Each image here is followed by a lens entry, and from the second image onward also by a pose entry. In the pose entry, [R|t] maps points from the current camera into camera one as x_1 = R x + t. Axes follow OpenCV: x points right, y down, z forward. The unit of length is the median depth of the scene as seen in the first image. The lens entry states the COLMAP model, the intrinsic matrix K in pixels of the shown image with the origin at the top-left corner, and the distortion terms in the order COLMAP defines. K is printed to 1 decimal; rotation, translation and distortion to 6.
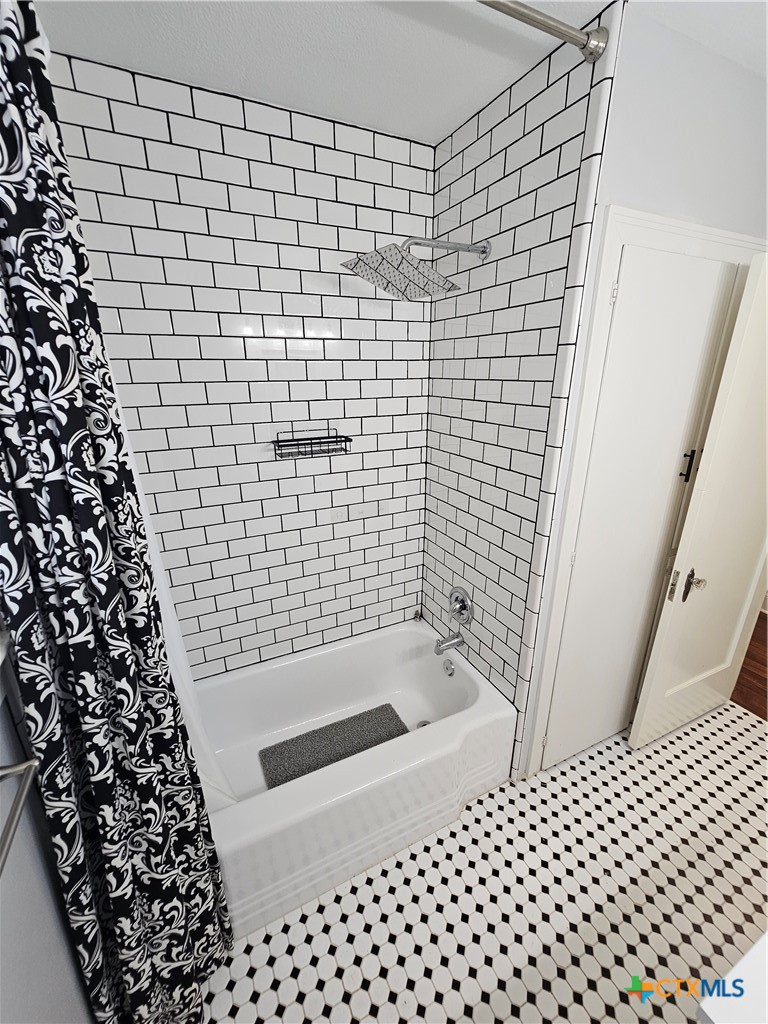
lens RADIAL K [[412.7, 0, 389.7], [0, 412.7, 516.1], [0, 0, 1]] dist [-0.002178, 0.000552]
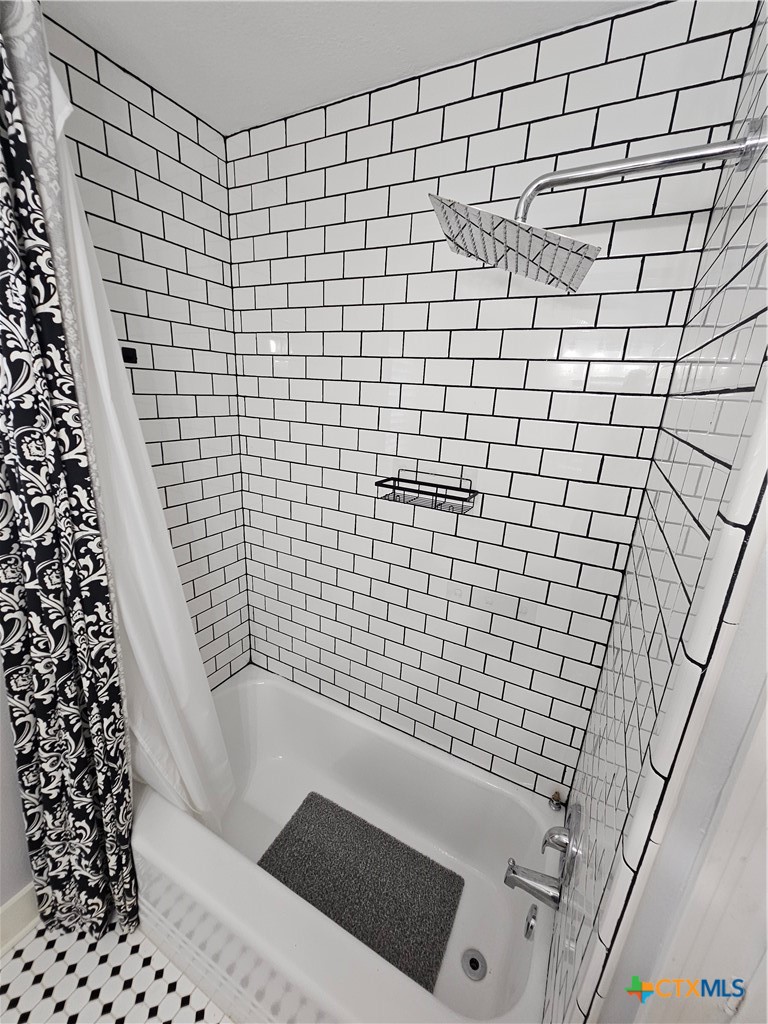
lens RADIAL K [[412.7, 0, 385.6], [0, 412.7, 510.4], [0, 0, 1]] dist [-0.002178, 0.000552]
pose [[0.591475, 0.266269, -0.761090, 0.350822], [-0.319239, 0.944102, 0.082202, -0.175462], [0.740435, 0.194349, 0.643417, 0.439744]]
